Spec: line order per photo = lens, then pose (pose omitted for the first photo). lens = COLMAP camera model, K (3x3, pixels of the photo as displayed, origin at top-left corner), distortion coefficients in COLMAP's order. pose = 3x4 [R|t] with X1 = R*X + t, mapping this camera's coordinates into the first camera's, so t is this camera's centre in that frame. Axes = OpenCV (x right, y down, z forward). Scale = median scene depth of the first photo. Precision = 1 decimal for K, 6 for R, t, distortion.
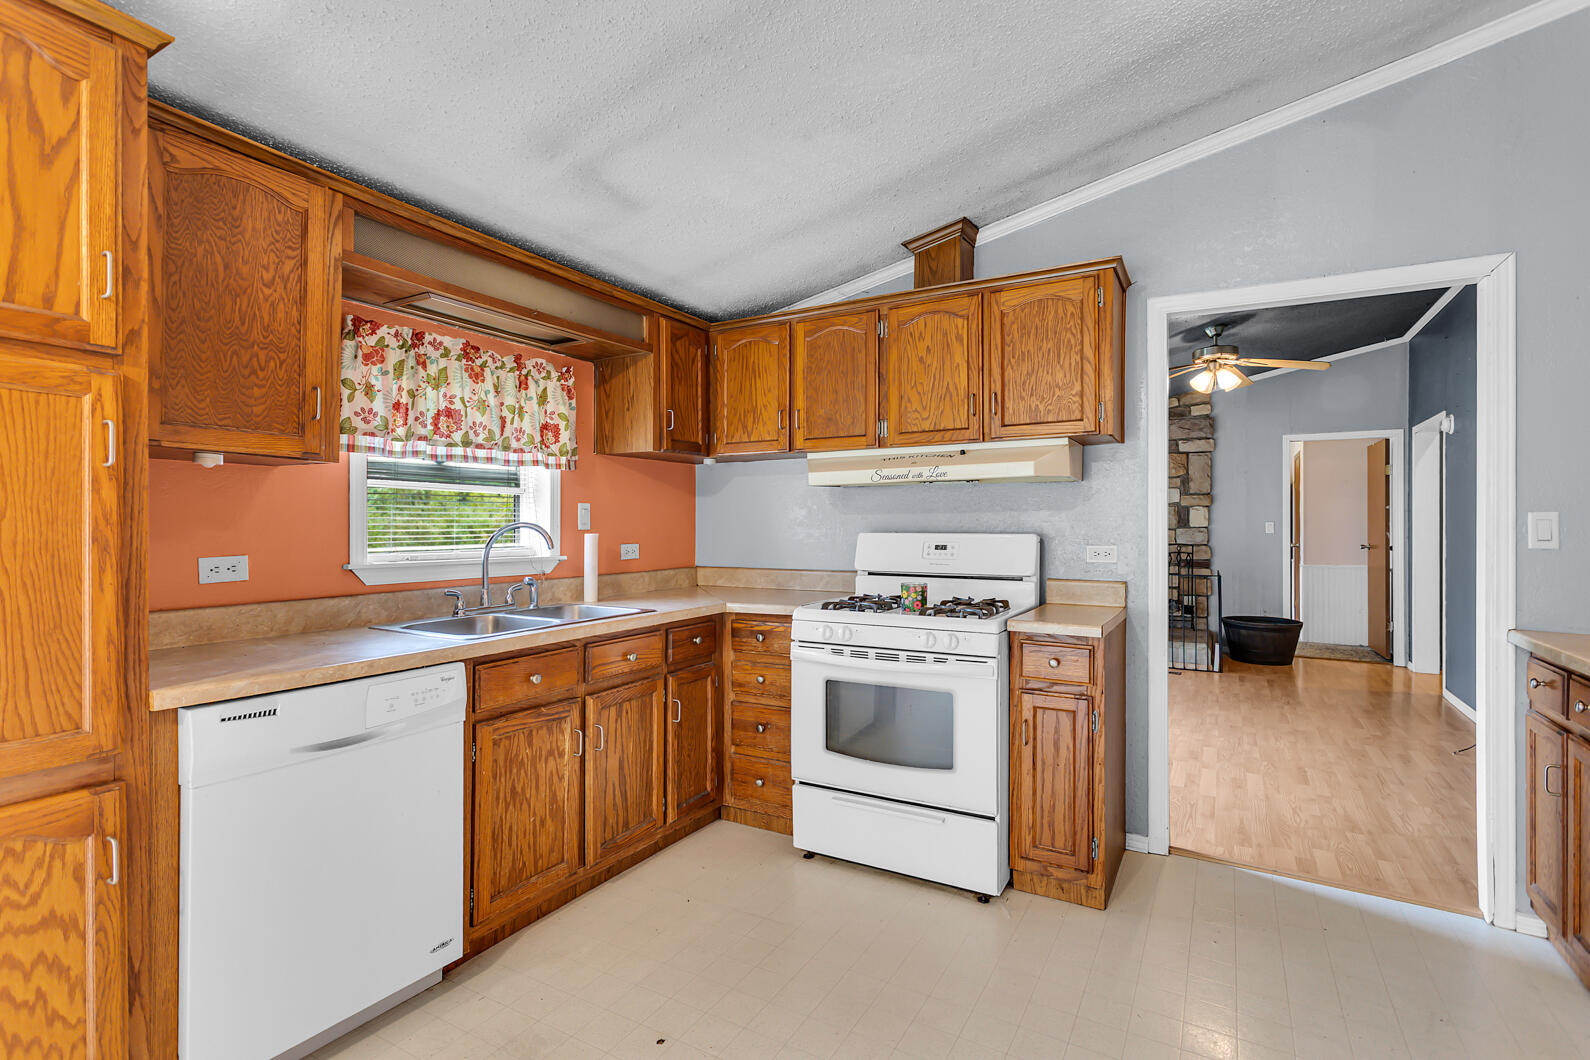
lens RADIAL K [[794.1, 0, 799.9], [0, 794.1, 528.8], [0, 0, 1]] dist [0.003596, -0.000388]
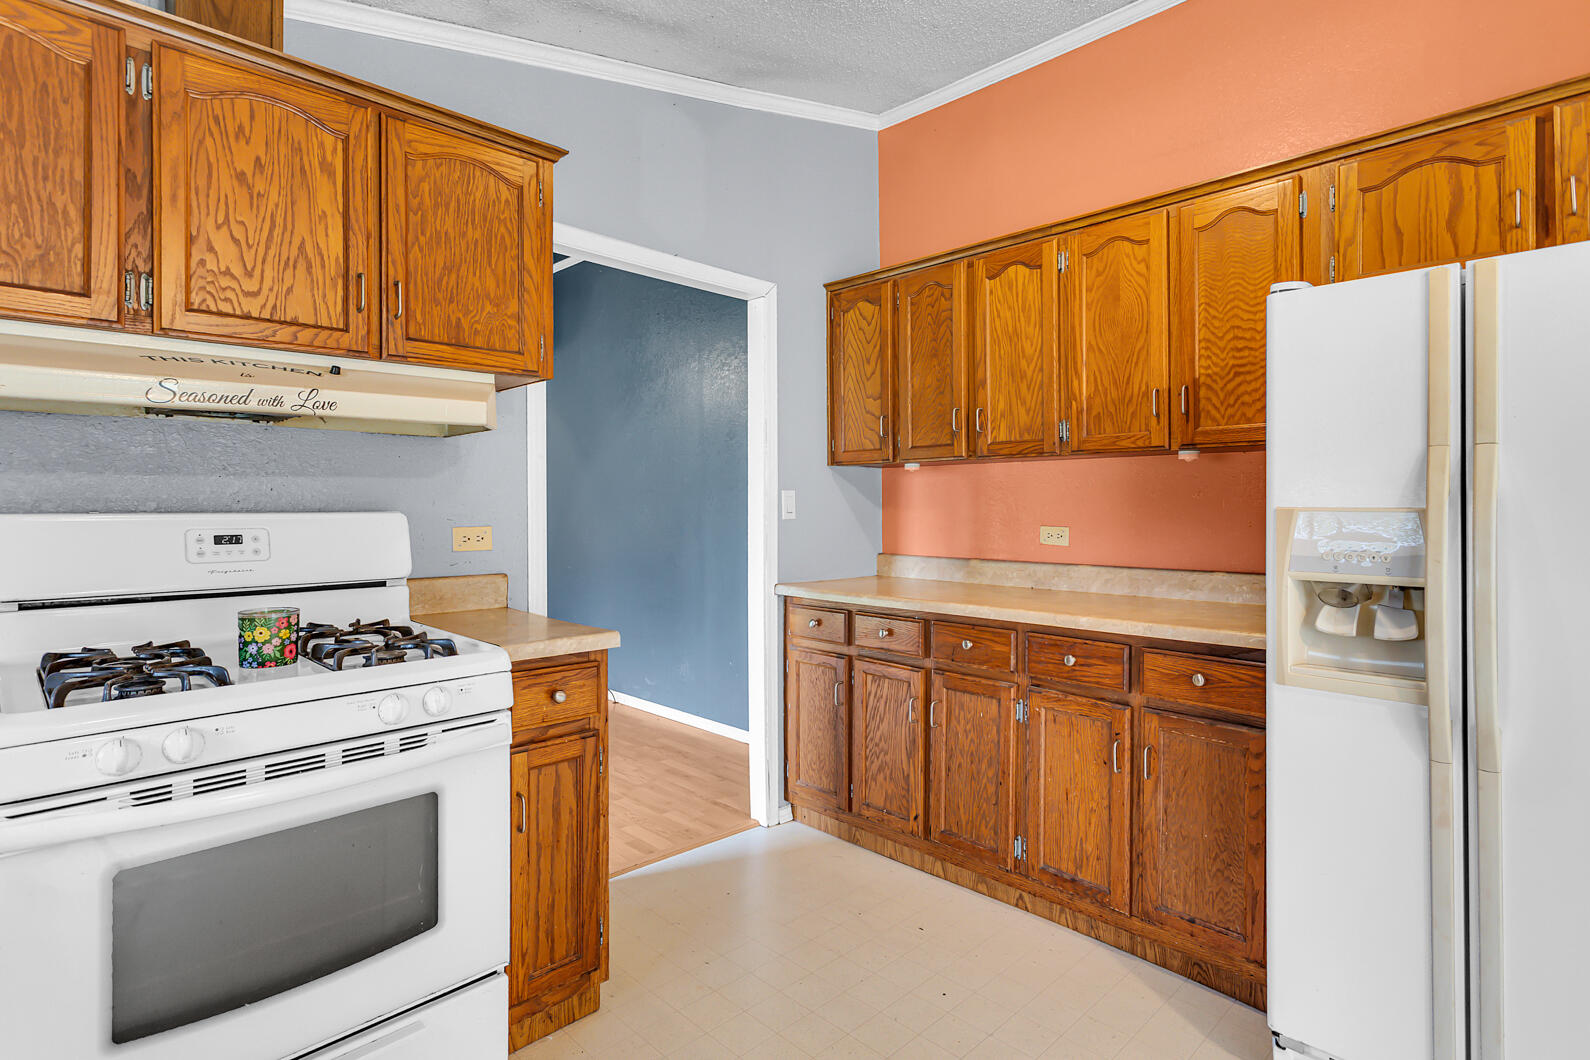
lens RADIAL K [[794.1, 0, 854.3], [0, 794.1, 499.6], [0, 0, 1]] dist [0.003596, -0.000388]
pose [[0.261364, 0.004626, 0.965229, -0.255241], [0.004495, 0.999972, -0.006010, 0.001603], [-0.965230, 0.005910, 0.261336, 0.506838]]
